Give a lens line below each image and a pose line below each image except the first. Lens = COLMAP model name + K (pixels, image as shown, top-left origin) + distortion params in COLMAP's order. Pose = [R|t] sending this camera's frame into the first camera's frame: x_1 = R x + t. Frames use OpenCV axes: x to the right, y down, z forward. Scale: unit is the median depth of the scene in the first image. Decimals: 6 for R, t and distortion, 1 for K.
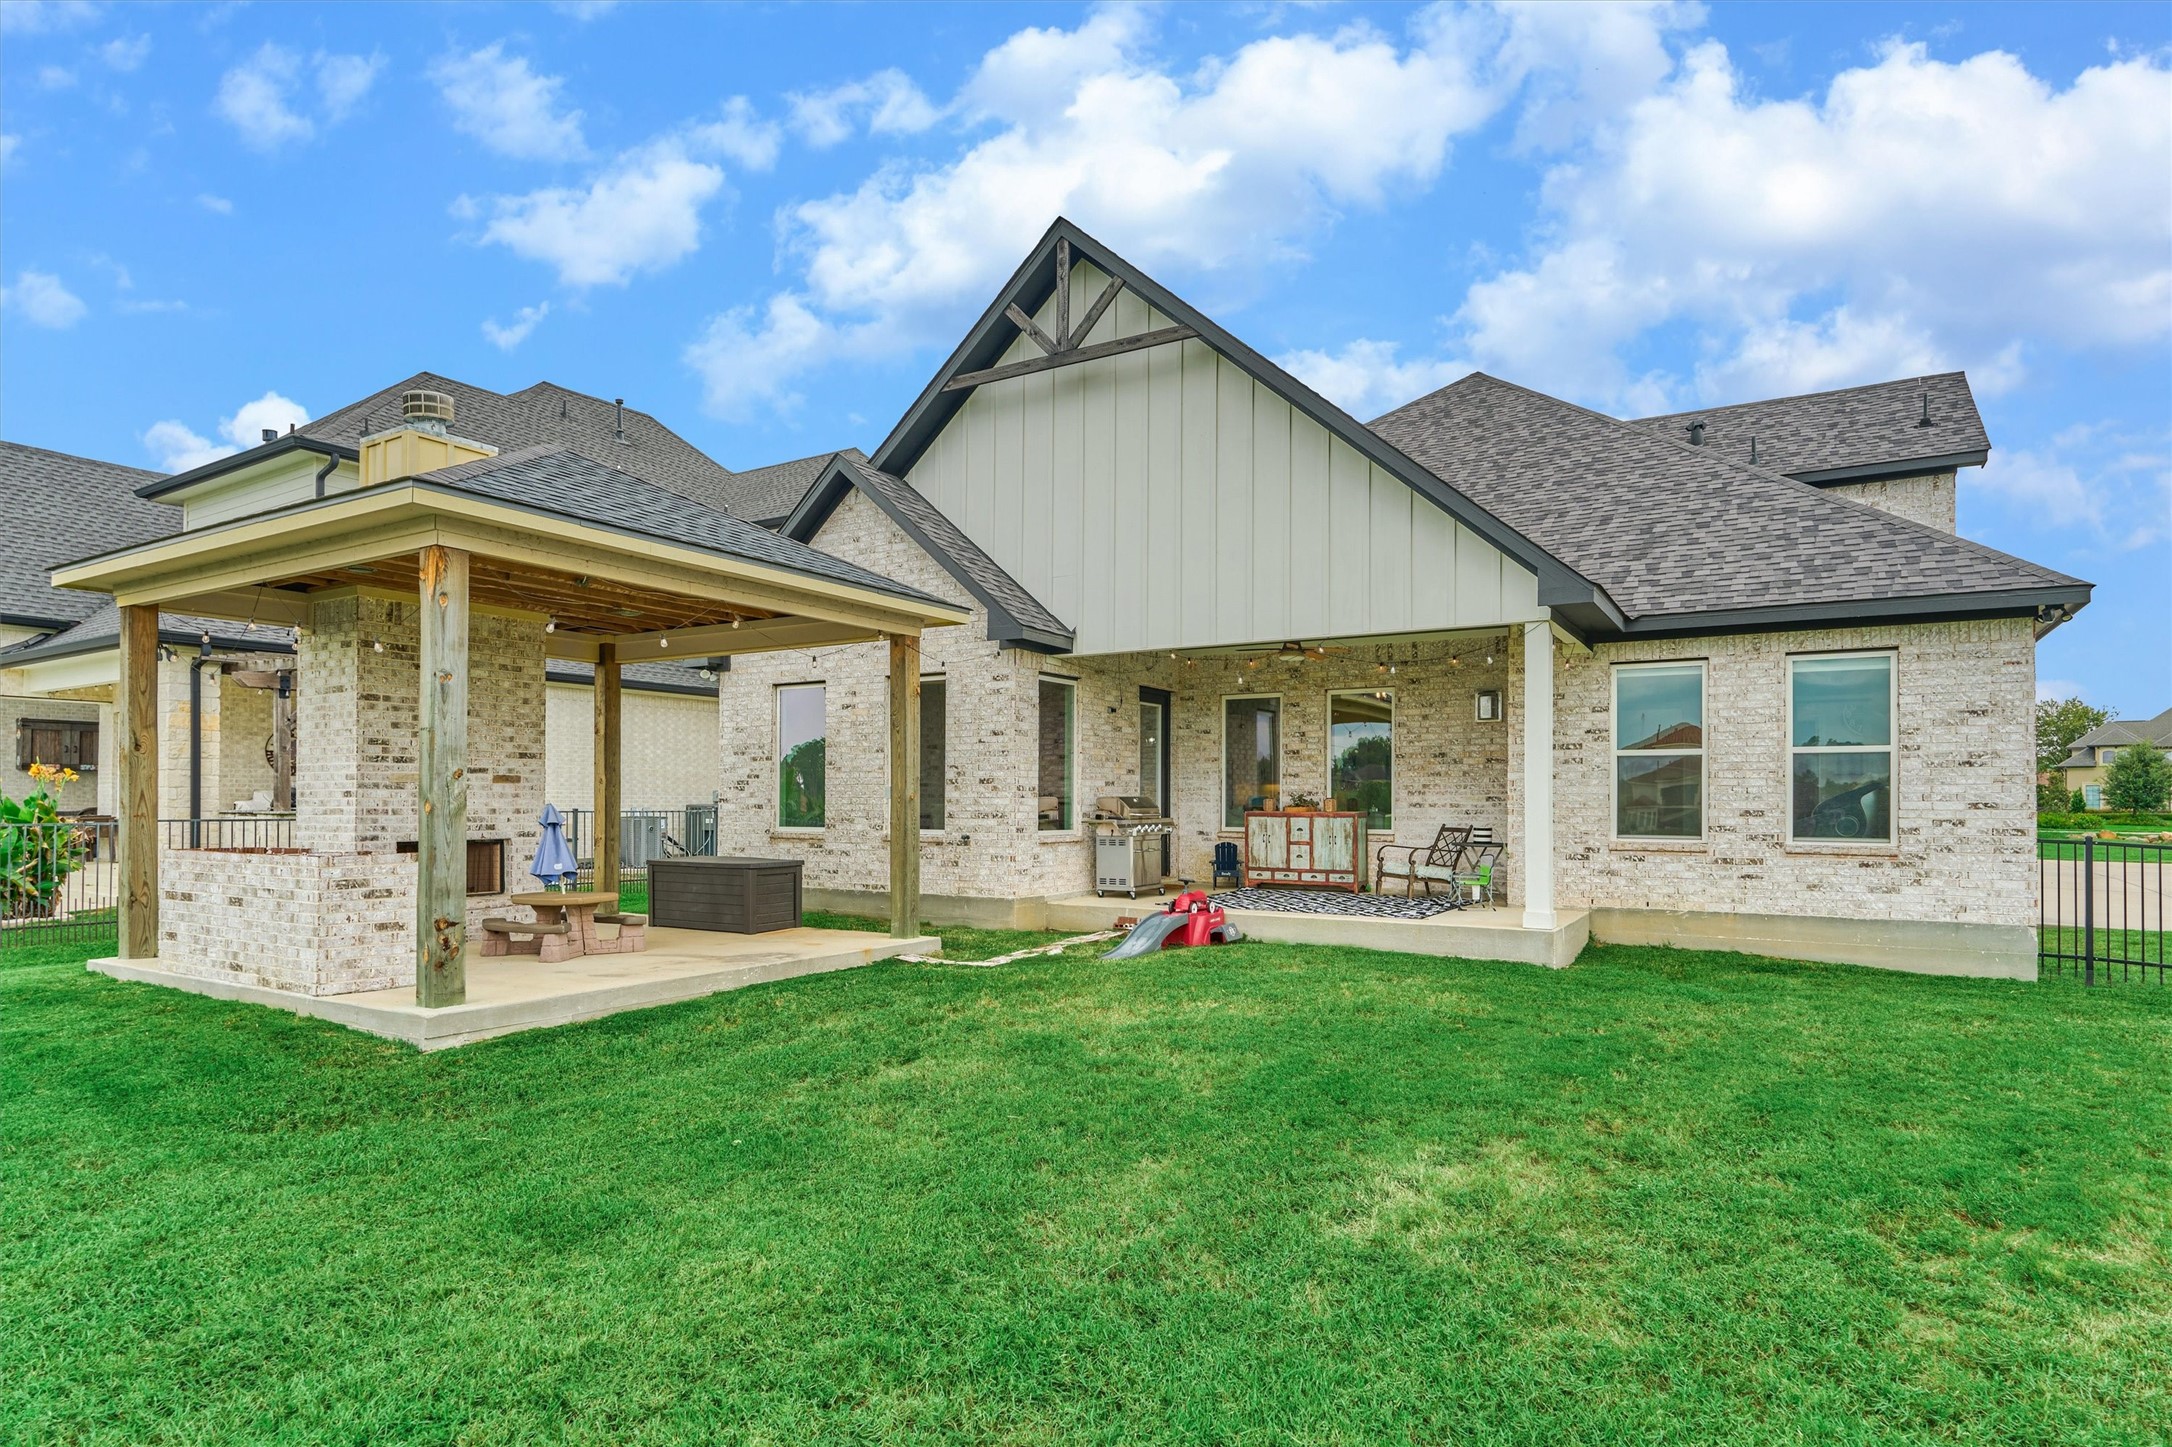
lens RADIAL K [[1203.8, 0, 1081.8], [0, 1203.8, 820.9], [0, 0, 1]] dist [-0.000234, -0.000062]
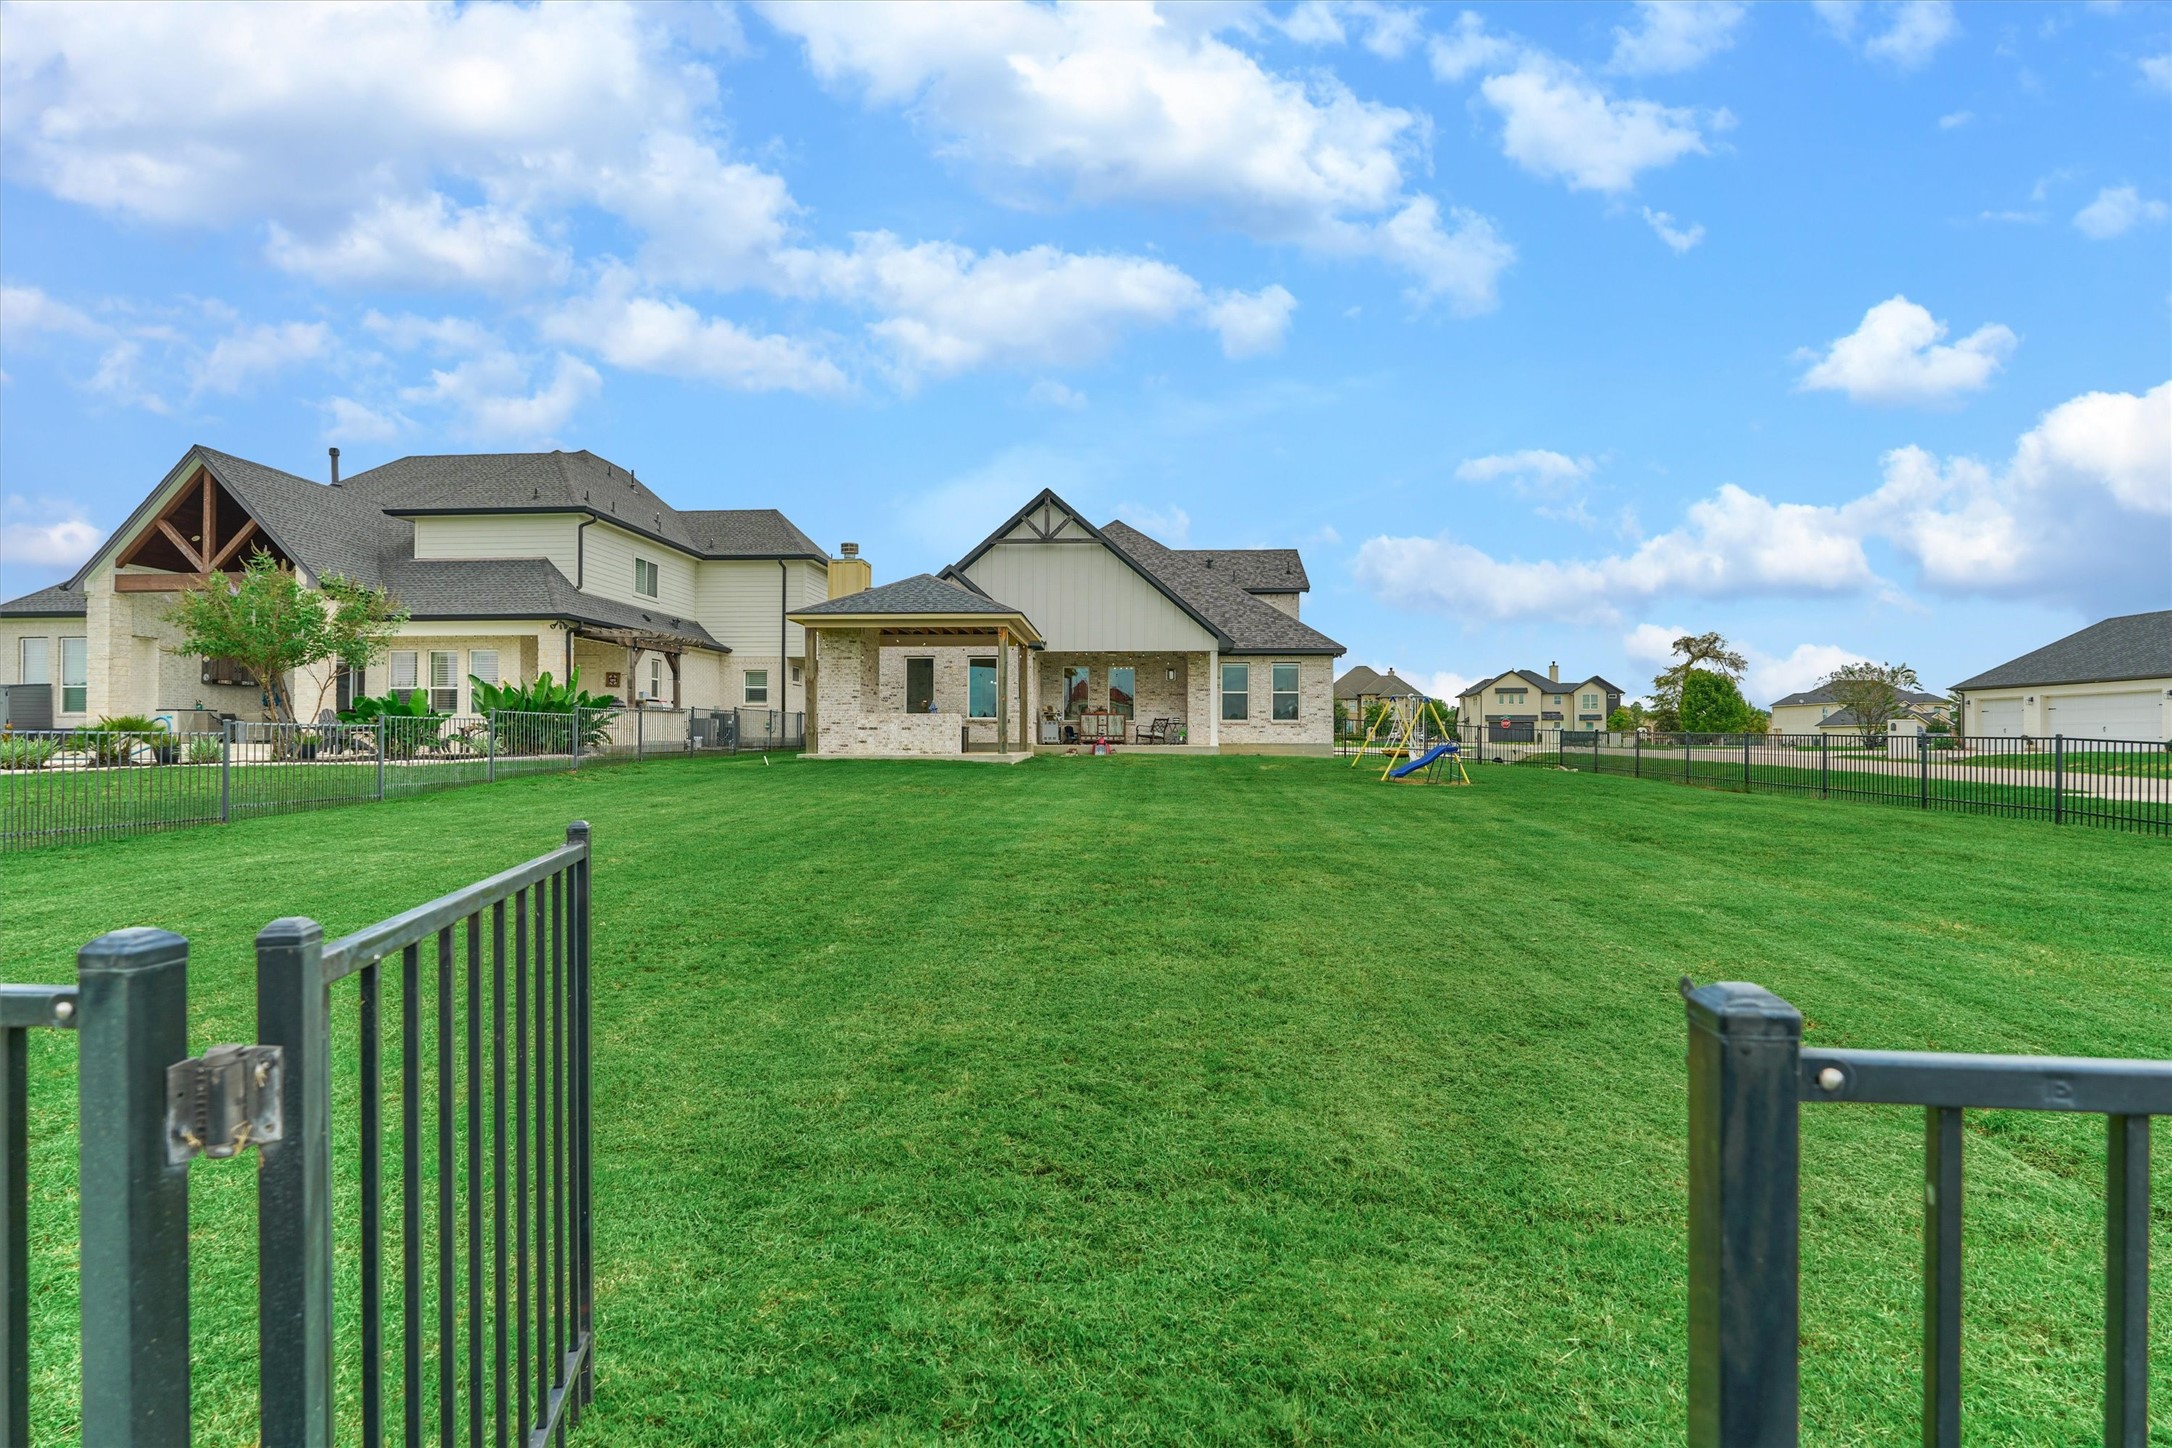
lens RADIAL K [[947.4, 0, 1086.0], [0, 947.4, 724.0], [0, 0, 1]] dist [-0.002593, -0.000073]
pose [[0.883469, 0.004445, 0.468469, -1.018021], [0.006366, 0.999749, -0.021492, 0.076236], [-0.468447, 0.021970, 0.883218, -0.985005]]
